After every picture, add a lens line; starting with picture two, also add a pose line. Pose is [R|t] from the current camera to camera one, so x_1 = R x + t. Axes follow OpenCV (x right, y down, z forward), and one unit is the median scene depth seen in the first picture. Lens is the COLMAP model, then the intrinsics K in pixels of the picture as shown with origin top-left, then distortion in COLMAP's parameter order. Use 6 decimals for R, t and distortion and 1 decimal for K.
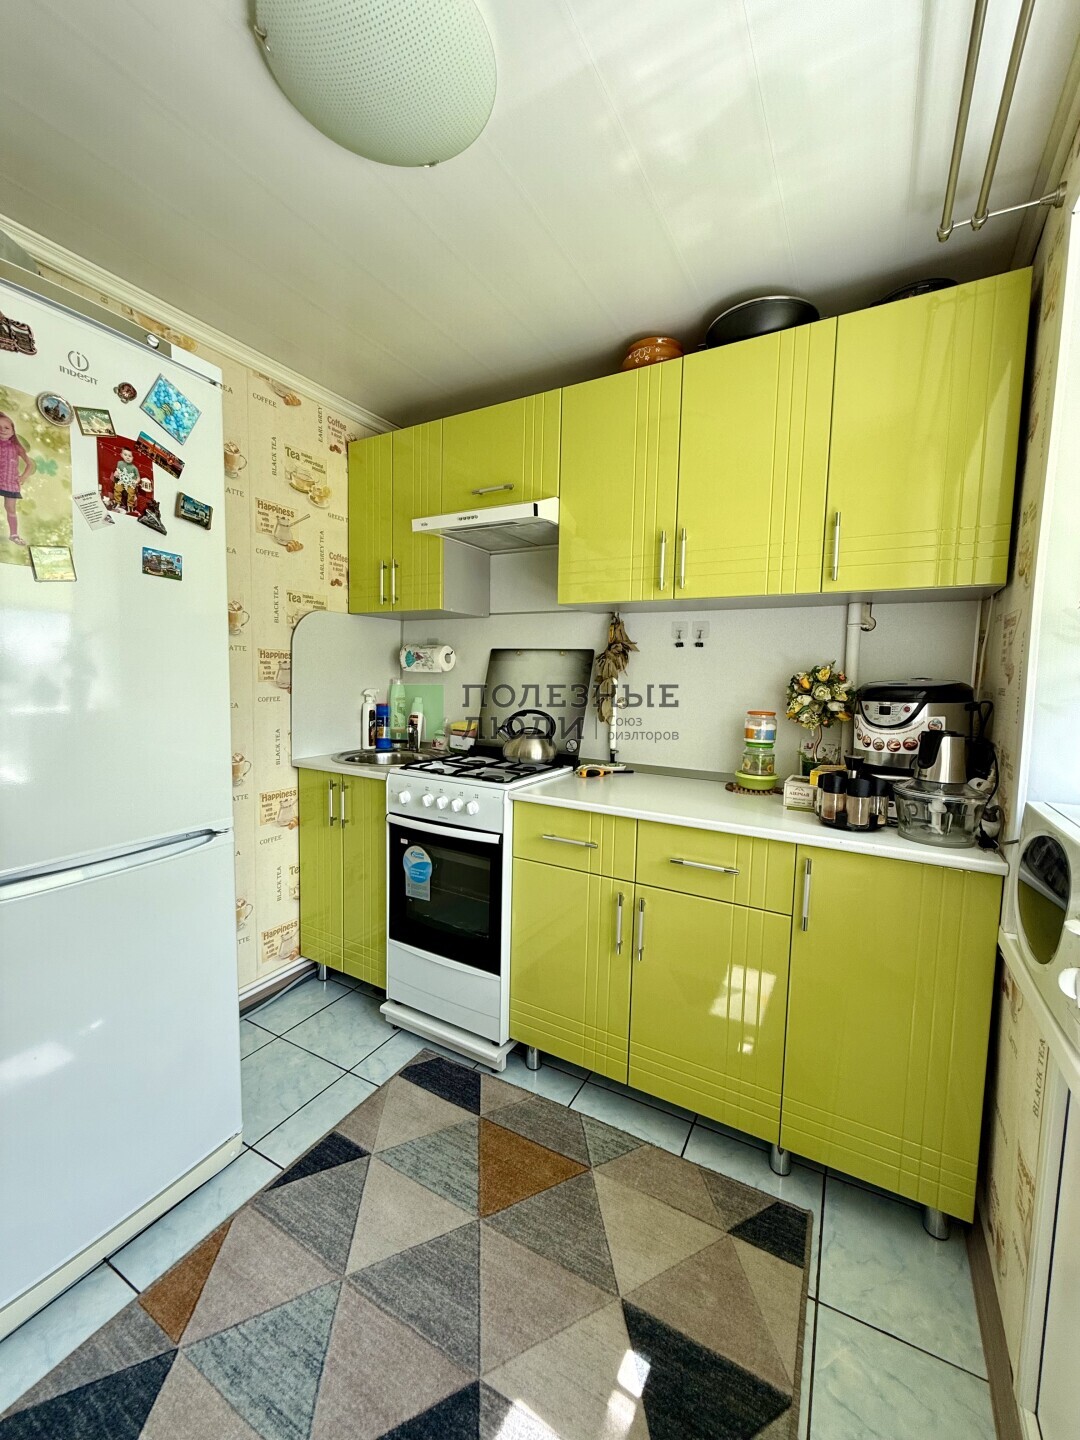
lens RADIAL K [[573.4, 0, 543.7], [0, 573.4, 718.9], [0, 0, 1]] dist [0.001154, -0.000620]
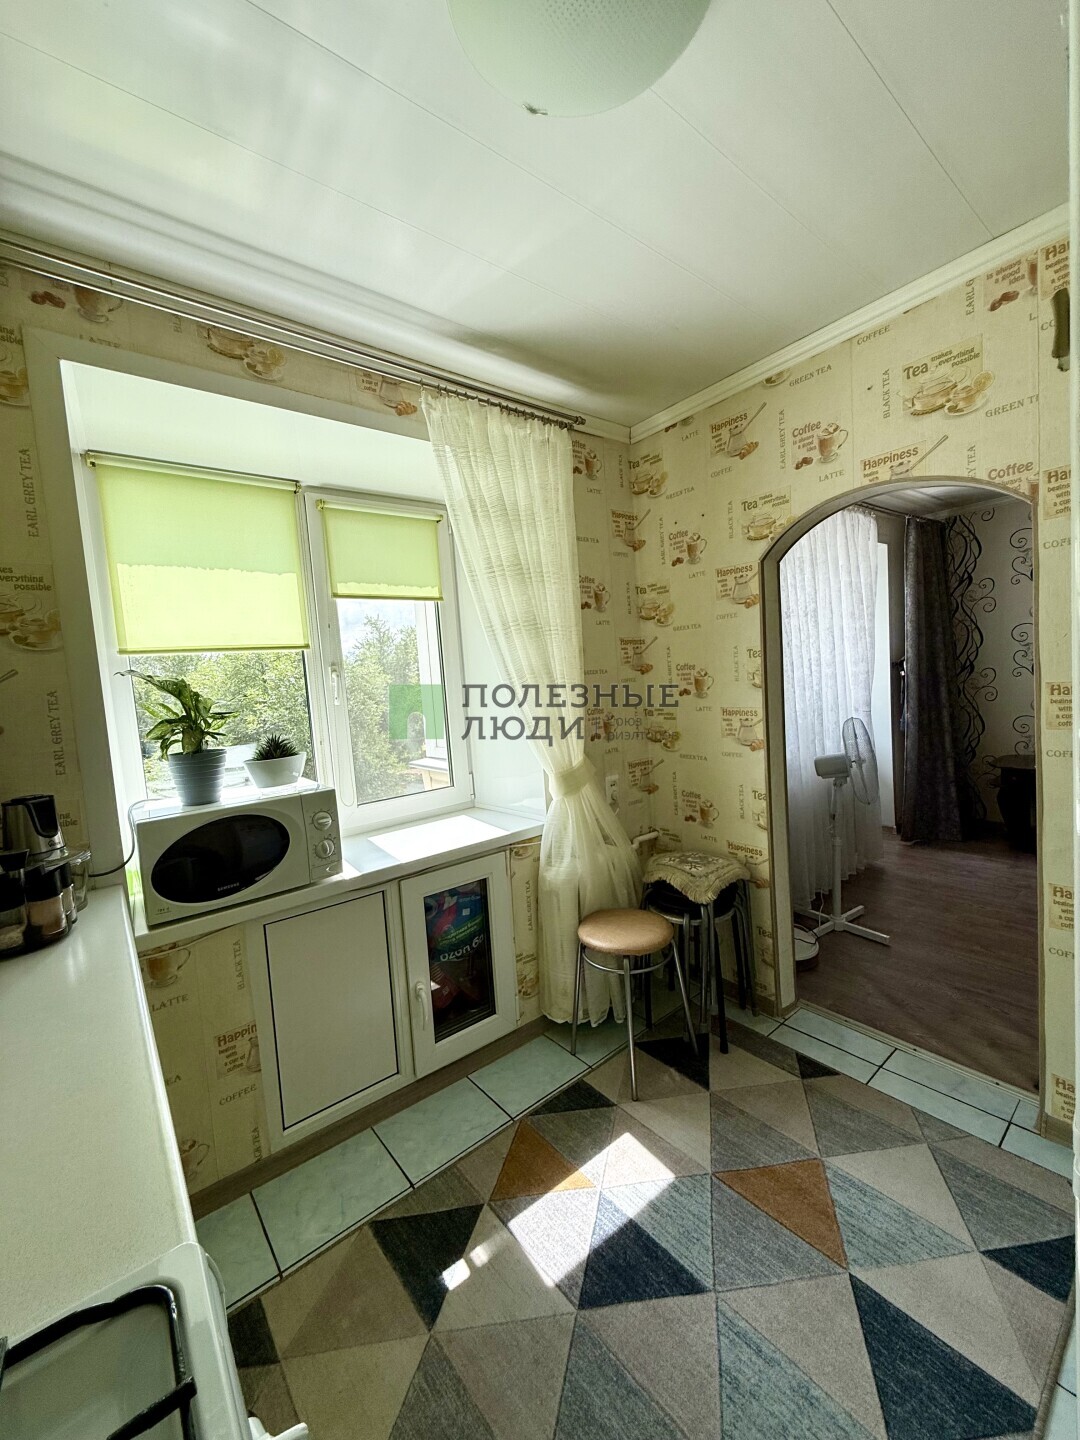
lens RADIAL K [[573.4, 0, 541.2], [0, 573.4, 716.5], [0, 0, 1]] dist [0.001154, -0.000620]
pose [[-0.928984, 0.017911, 0.369685, -0.323154], [0.077350, 0.986168, 0.146593, -0.141633], [-0.361946, 0.164778, -0.917520, 1.233910]]
